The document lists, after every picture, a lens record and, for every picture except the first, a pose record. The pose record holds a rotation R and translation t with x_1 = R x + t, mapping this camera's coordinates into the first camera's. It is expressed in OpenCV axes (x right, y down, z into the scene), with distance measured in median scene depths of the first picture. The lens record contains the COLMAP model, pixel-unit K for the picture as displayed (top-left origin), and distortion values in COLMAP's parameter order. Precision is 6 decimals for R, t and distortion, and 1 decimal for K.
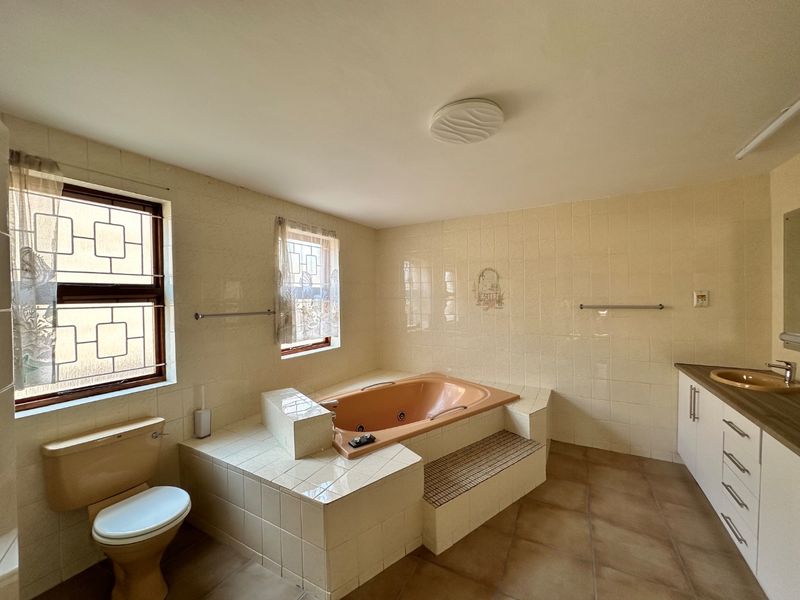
lens RADIAL K [[317.9, 0, 398.3], [0, 317.9, 301.1], [0, 0, 1]] dist [-0.002559, -0.000086]
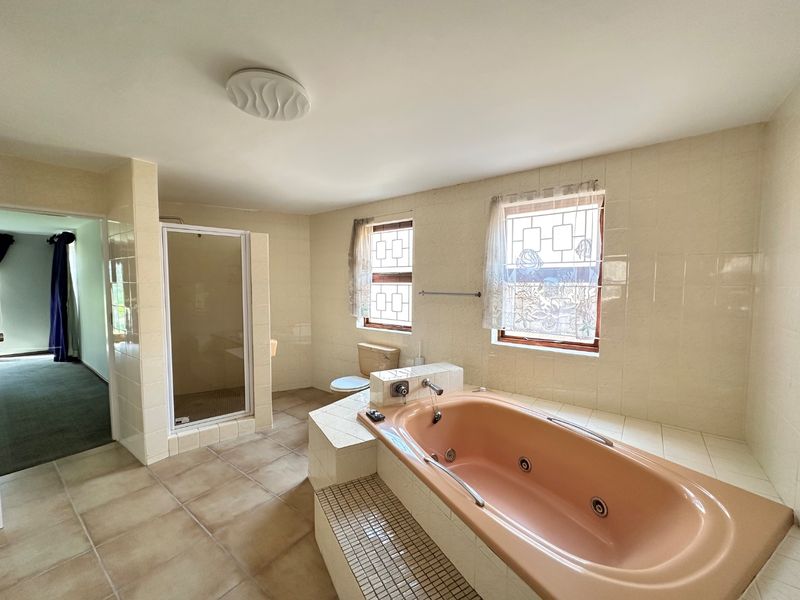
lens RADIAL K [[317.9, 0, 398.3], [0, 317.9, 301.1], [0, 0, 1]] dist [-0.002559, -0.000086]
pose [[-0.126664, 0.071514, -0.989364, 0.853420], [-0.013396, 0.997184, 0.073794, -0.021494], [0.991855, 0.022601, -0.125350, 1.130872]]
